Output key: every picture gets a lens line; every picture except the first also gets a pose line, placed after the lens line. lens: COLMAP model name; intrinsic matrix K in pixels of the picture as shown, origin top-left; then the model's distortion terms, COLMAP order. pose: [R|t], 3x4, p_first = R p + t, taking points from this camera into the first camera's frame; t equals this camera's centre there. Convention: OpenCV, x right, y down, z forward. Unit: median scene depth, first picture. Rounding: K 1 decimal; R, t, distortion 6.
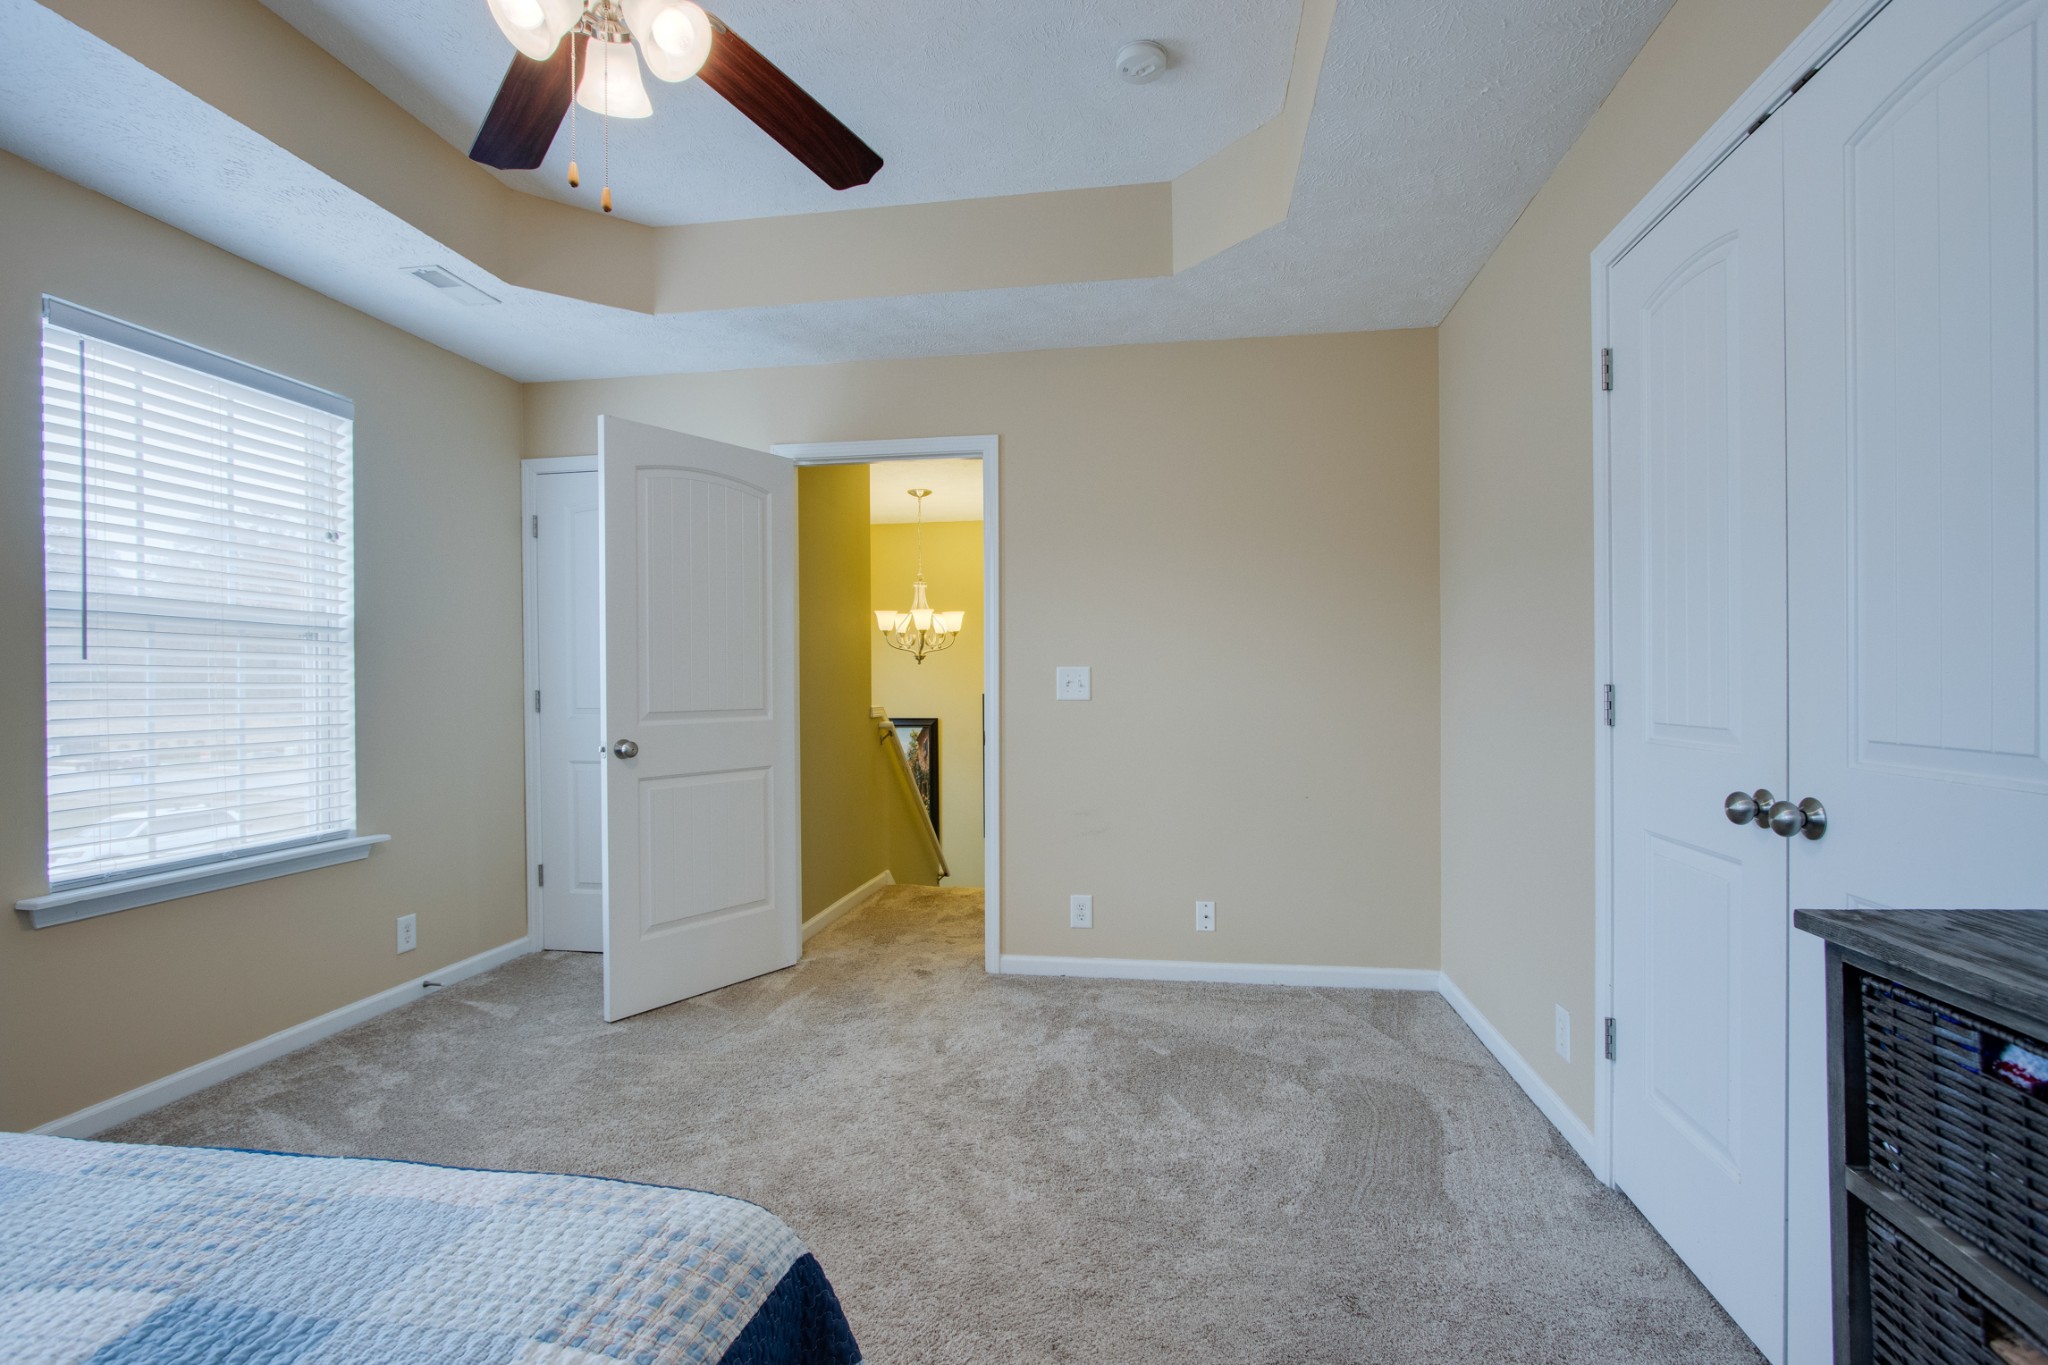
lens RADIAL K [[948.5, 0, 1026.9], [0, 948.5, 690.3], [0, 0, 1]] dist [-0.013830, -0.000671]
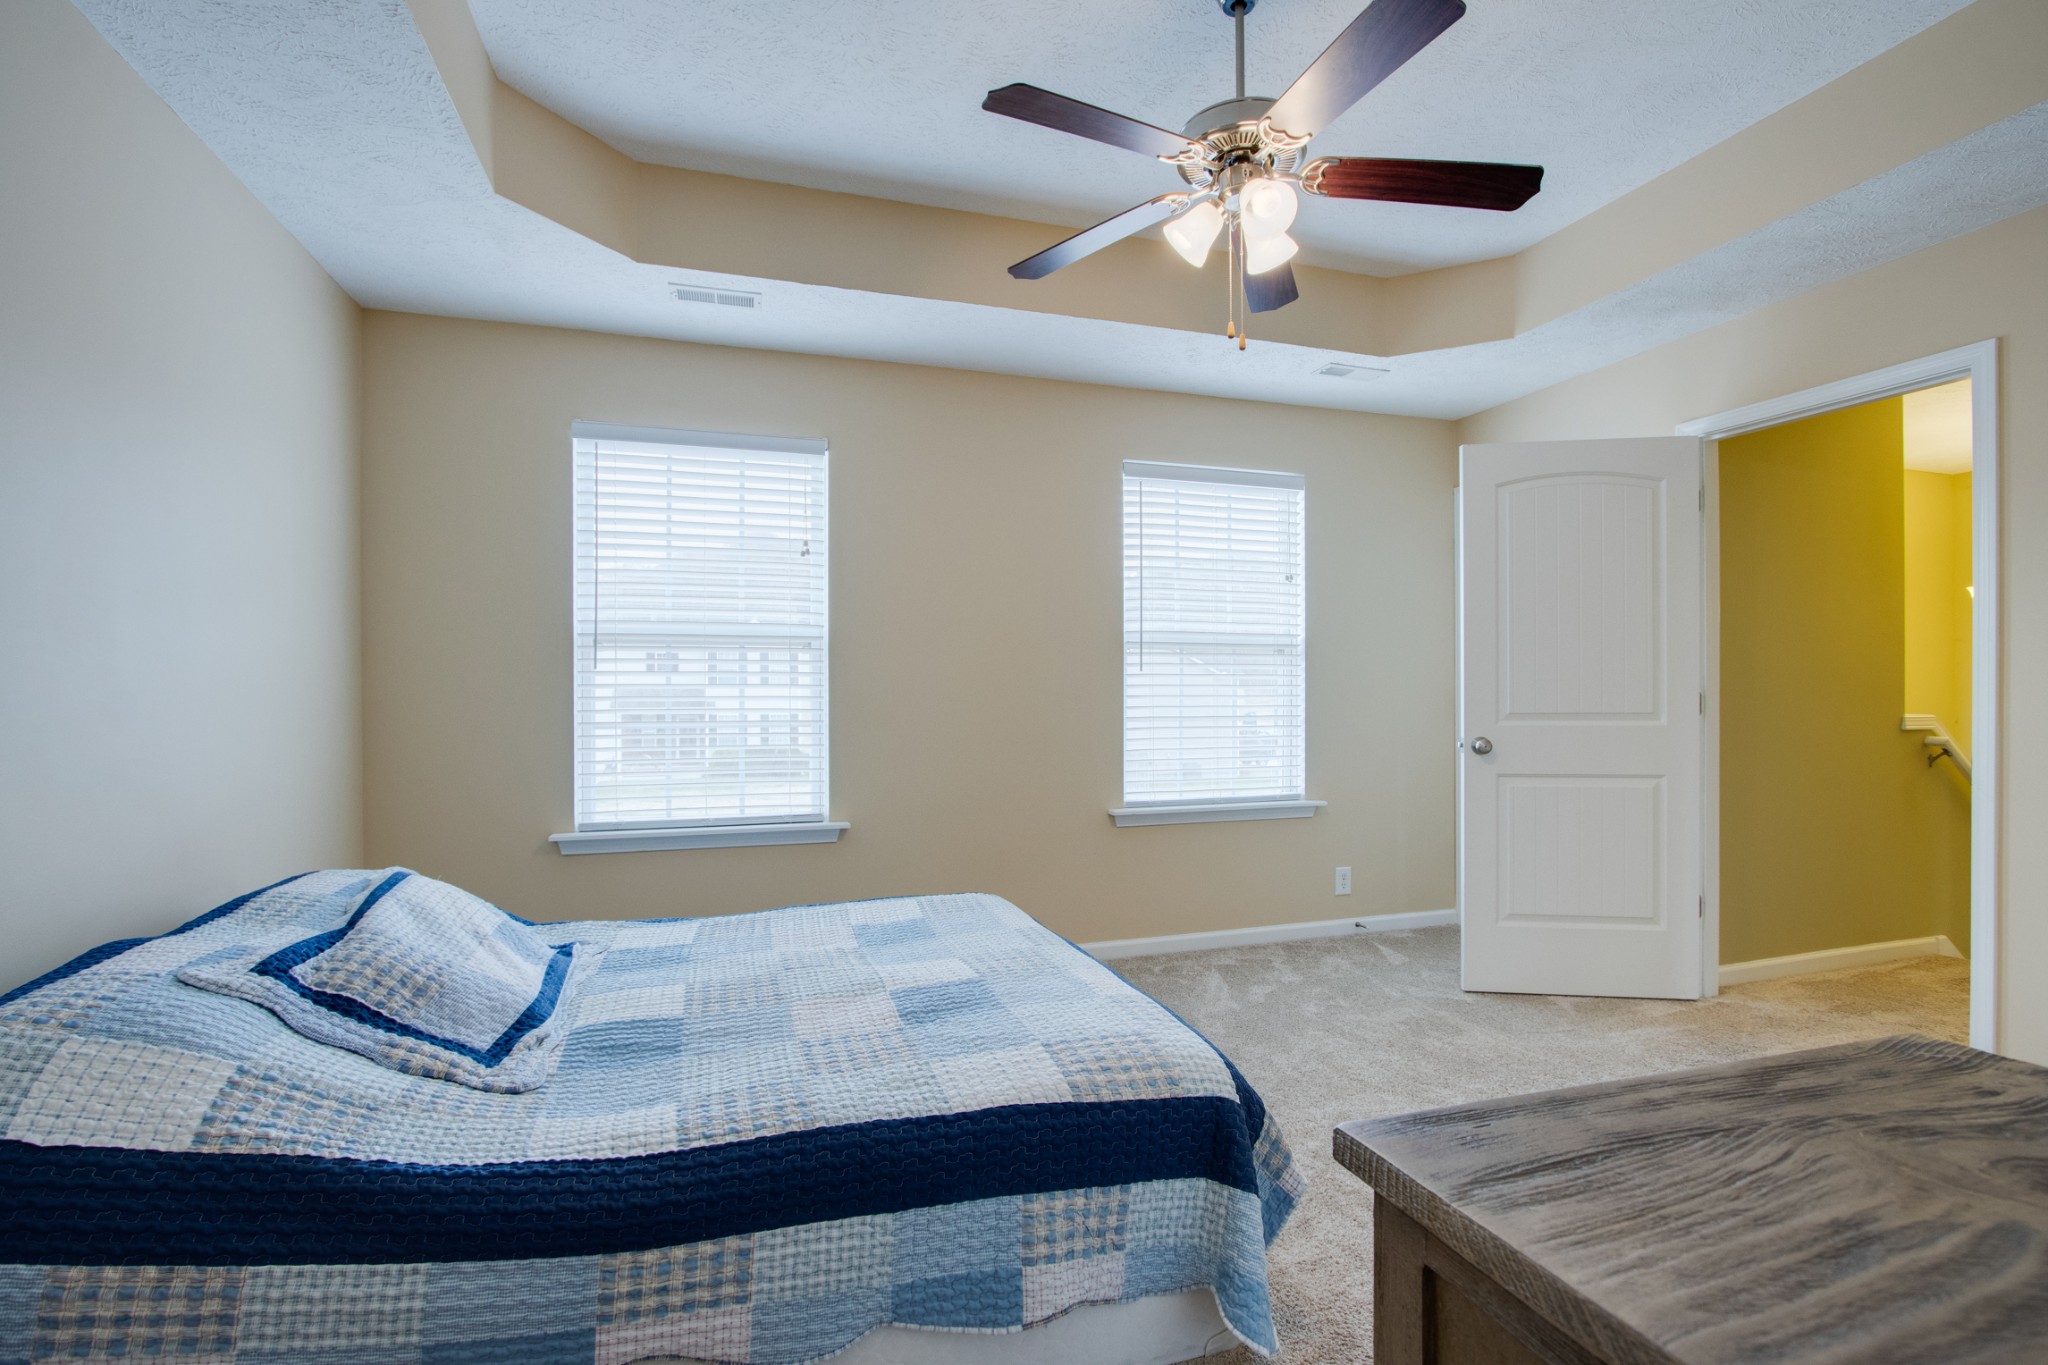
lens RADIAL K [[948.5, 0, 1026.9], [0, 948.5, 690.3], [0, 0, 1]] dist [-0.013830, -0.000671]
pose [[0.446622, 0.004597, -0.894711, 0.326035], [-0.006842, 0.999975, 0.001722, -0.000248], [0.894696, 0.005352, 0.446643, 0.042792]]
